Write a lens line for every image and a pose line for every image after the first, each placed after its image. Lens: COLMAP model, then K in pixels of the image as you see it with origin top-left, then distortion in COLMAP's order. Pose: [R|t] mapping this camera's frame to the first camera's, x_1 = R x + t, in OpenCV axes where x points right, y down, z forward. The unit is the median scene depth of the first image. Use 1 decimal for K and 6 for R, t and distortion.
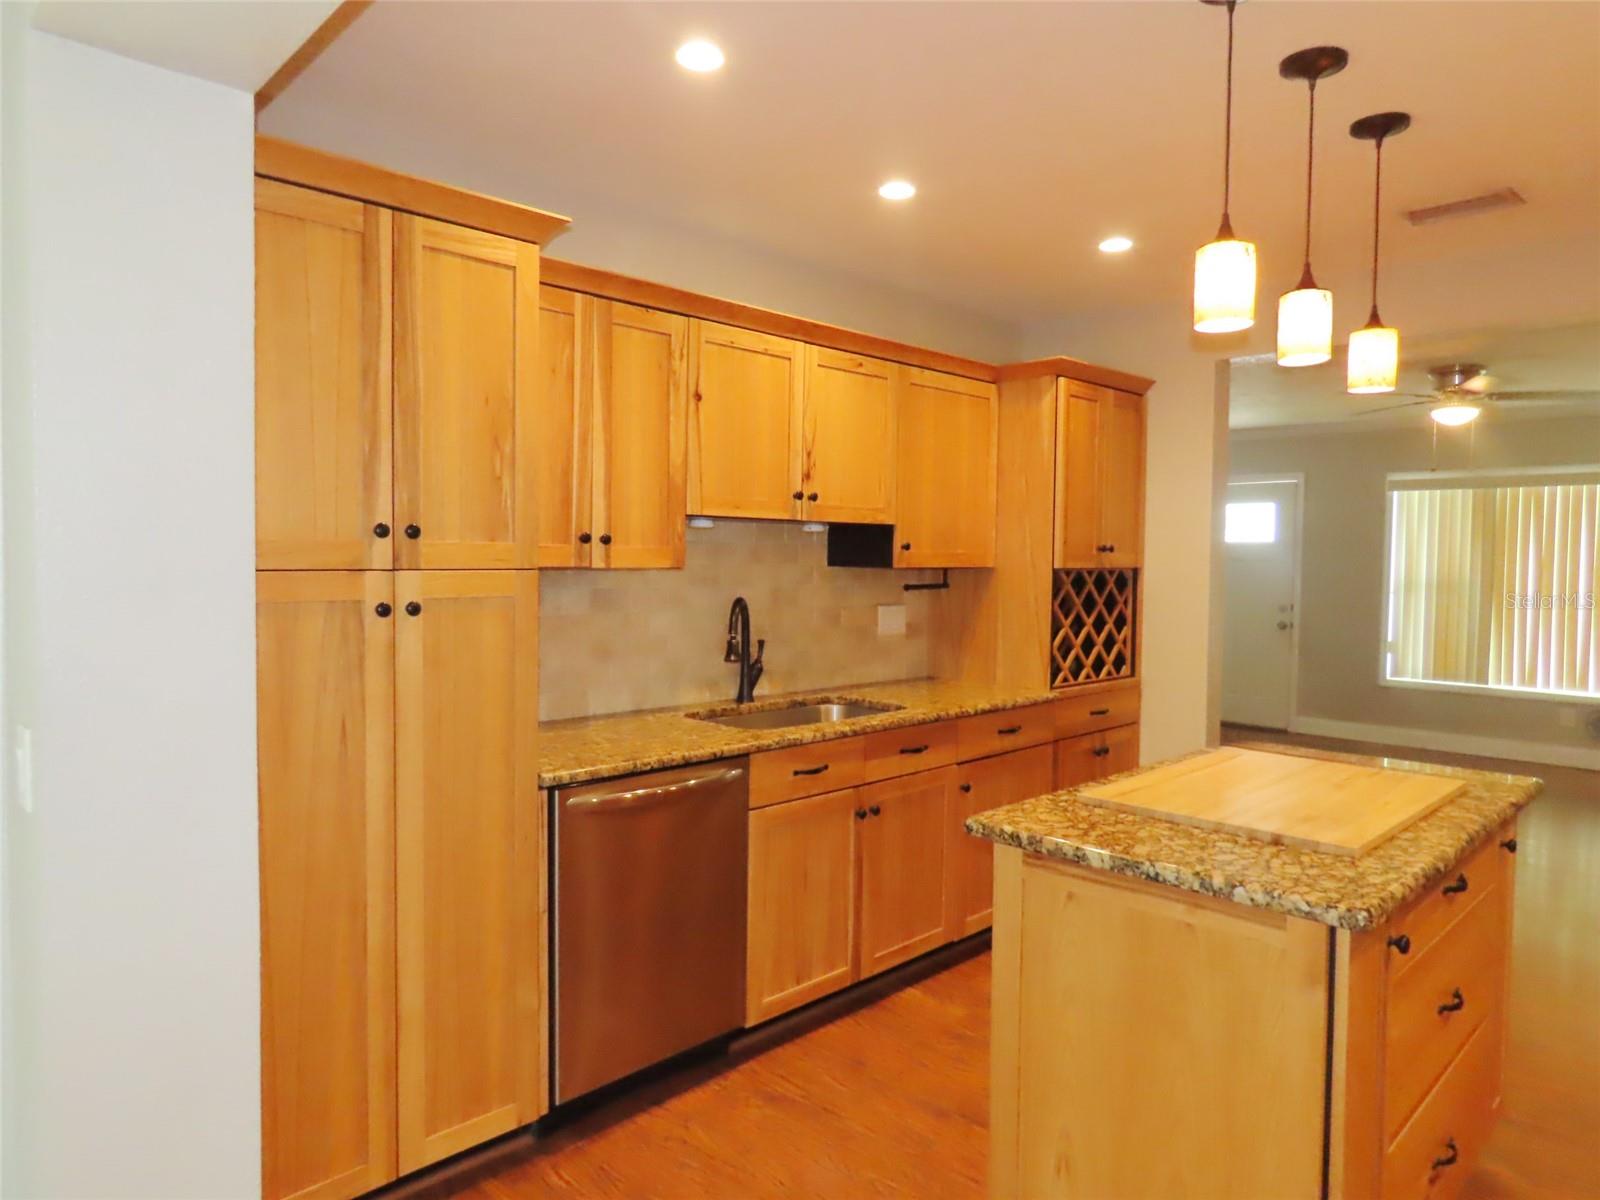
lens RADIAL K [[996.0, 0, 800.0], [0, 996.0, 600.0], [0, 0, 1]] dist [-0.013332, 0.000614]
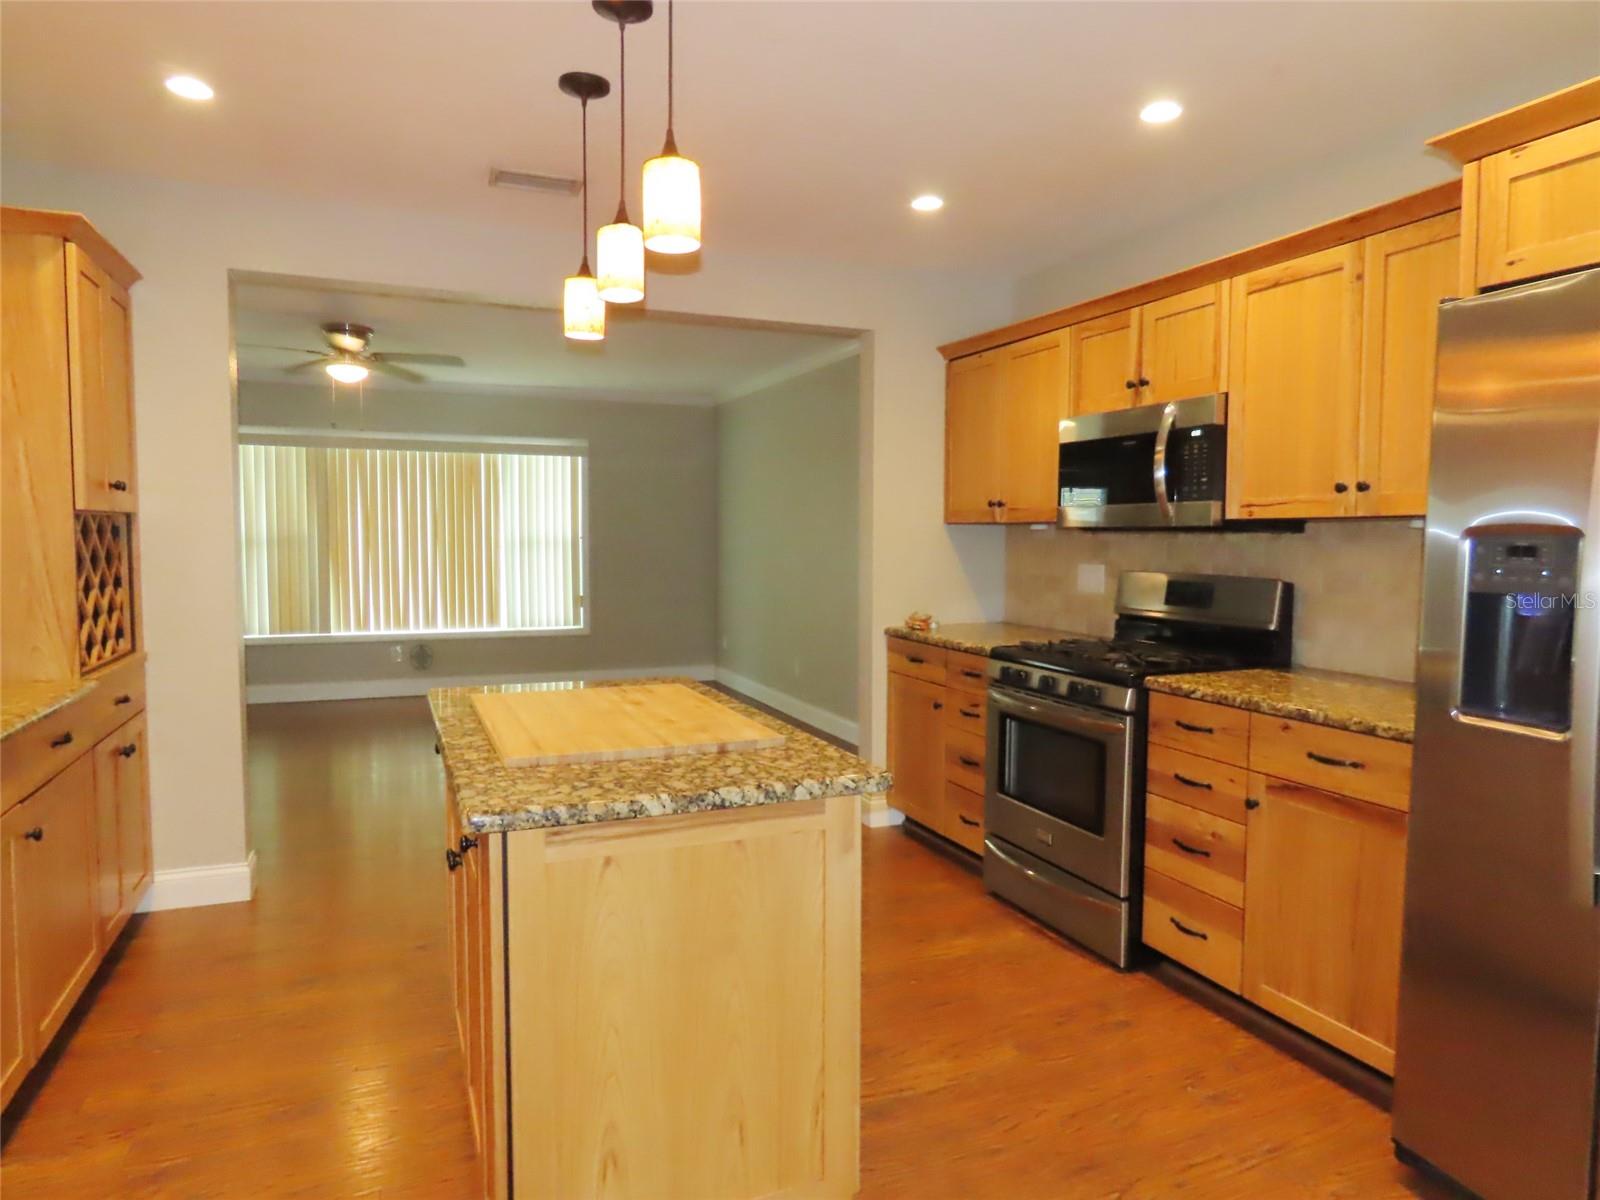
lens RADIAL K [[1007.3, 0, 800.0], [0, 1007.3, 600.0], [0, 0, 1]] dist [-0.011671, 0.000762]
pose [[0.366146, -0.067242, 0.928125, -0.288695], [0.036232, 0.997660, 0.057987, 0.013167], [-0.929852, 0.012396, 0.367725, 0.310376]]
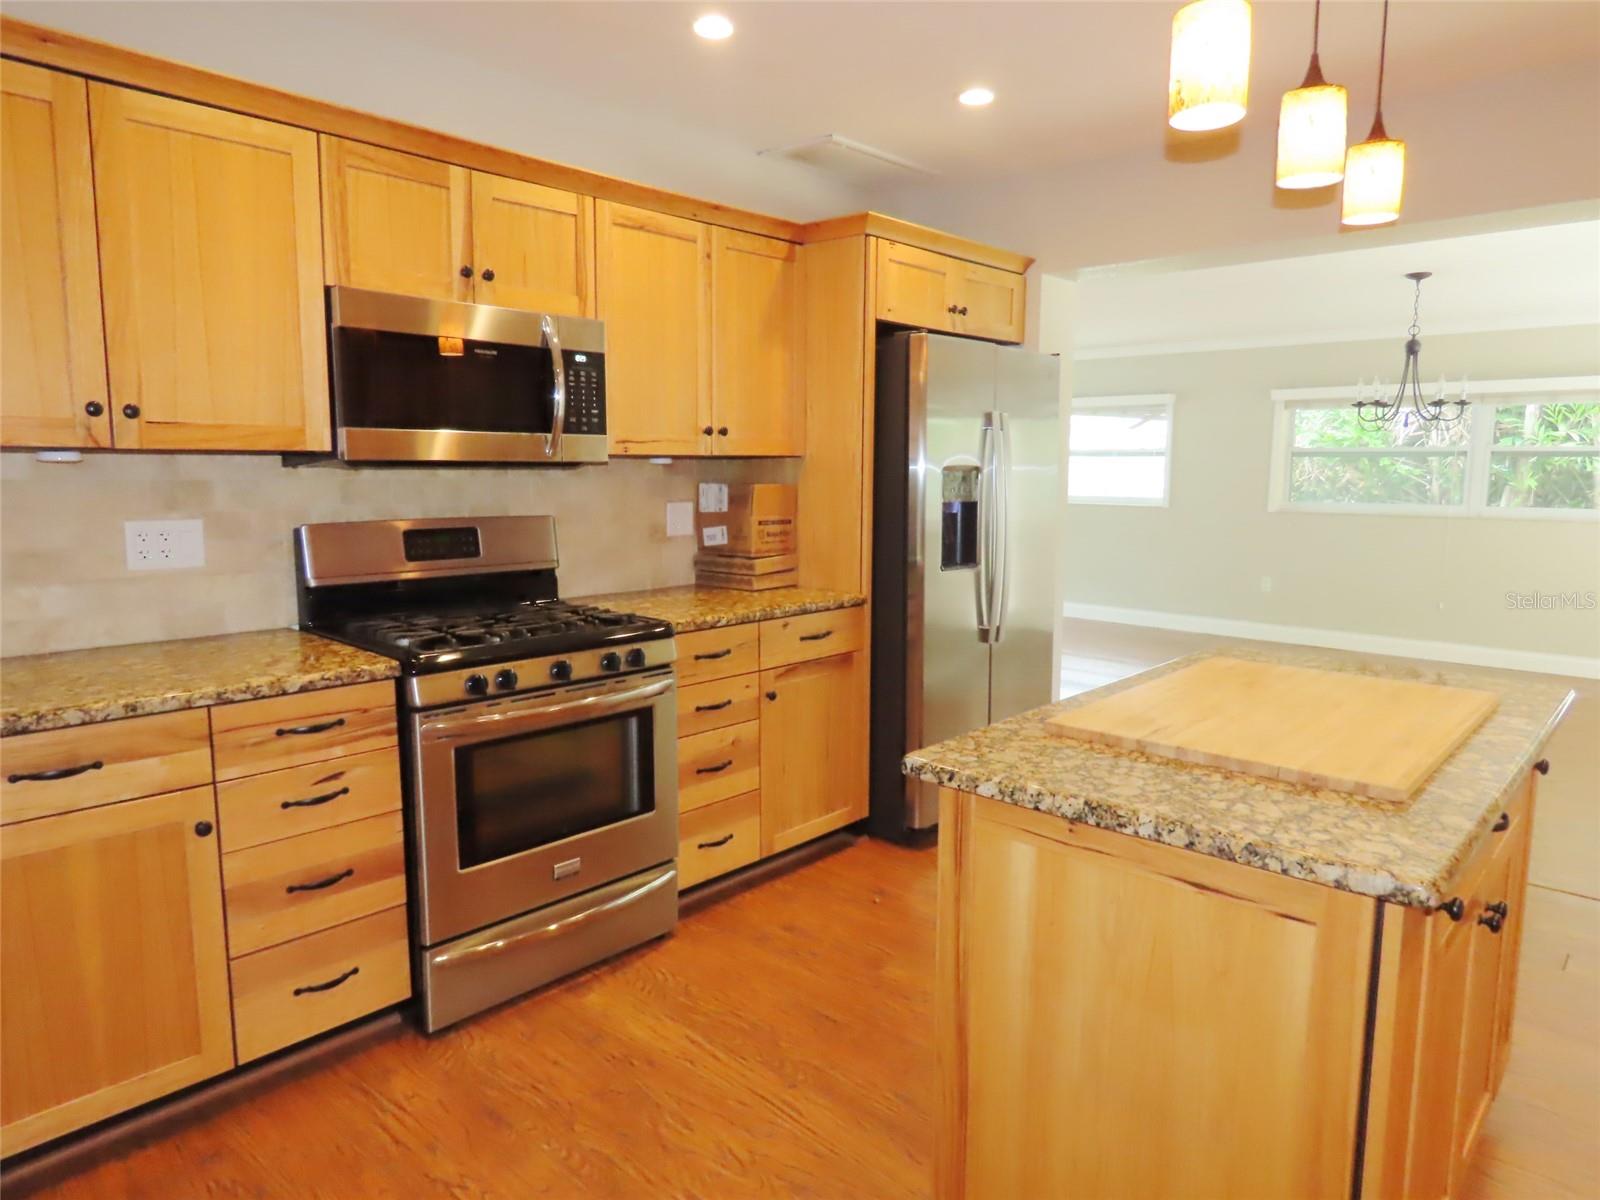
lens RADIAL K [[1006.3, 0, 805.0], [0, 1006.3, 596.6], [0, 0, 1]] dist [-0.006082, 0.000621]
pose [[-0.998141, -0.006888, -0.060564, 0.675037], [-0.017191, 0.985071, 0.171286, -0.028693], [0.058480, 0.172009, -0.983358, 1.282448]]
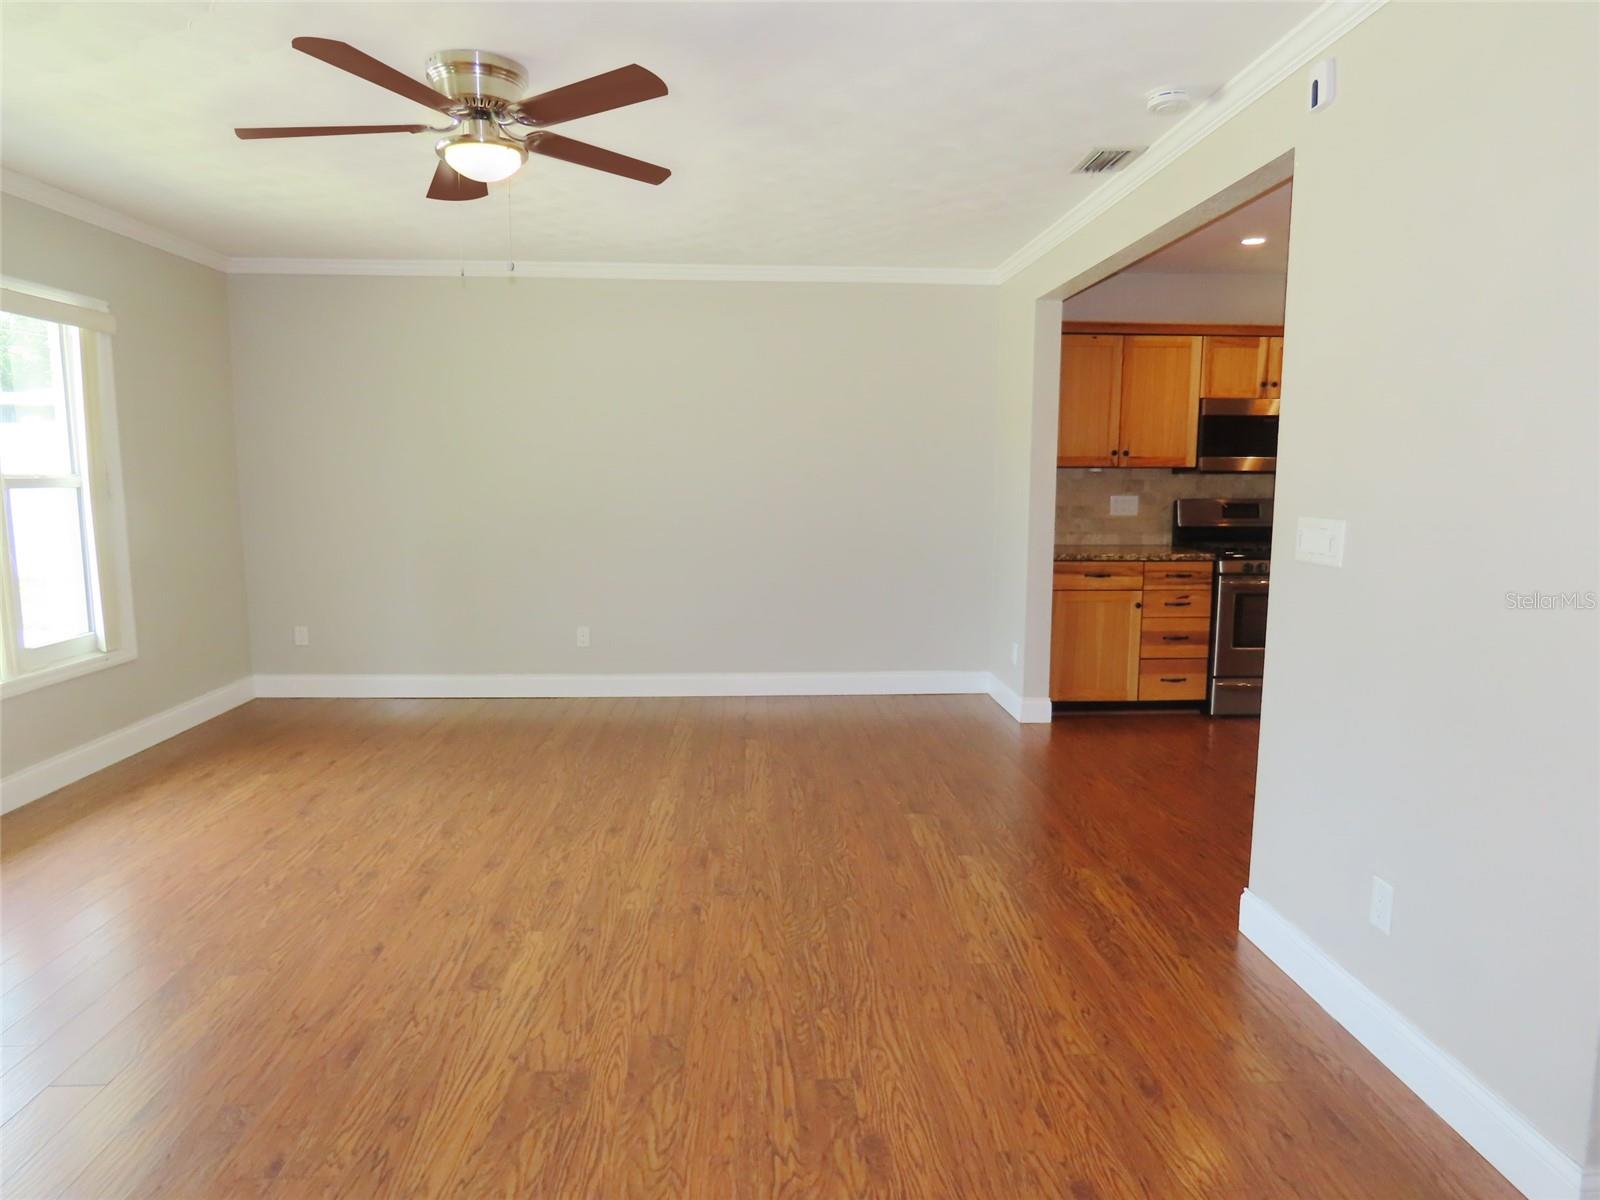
lens RADIAL K [[998.1, 0, 798.6], [0, 998.1, 596.9], [0, 0, 1]] dist [-0.010571, 0.000825]
pose [[-0.750647, -0.092518, 0.654193, 0.314788], [0.019409, 0.986632, 0.161803, -0.076209], [-0.660418, 0.134155, -0.738817, 2.365587]]
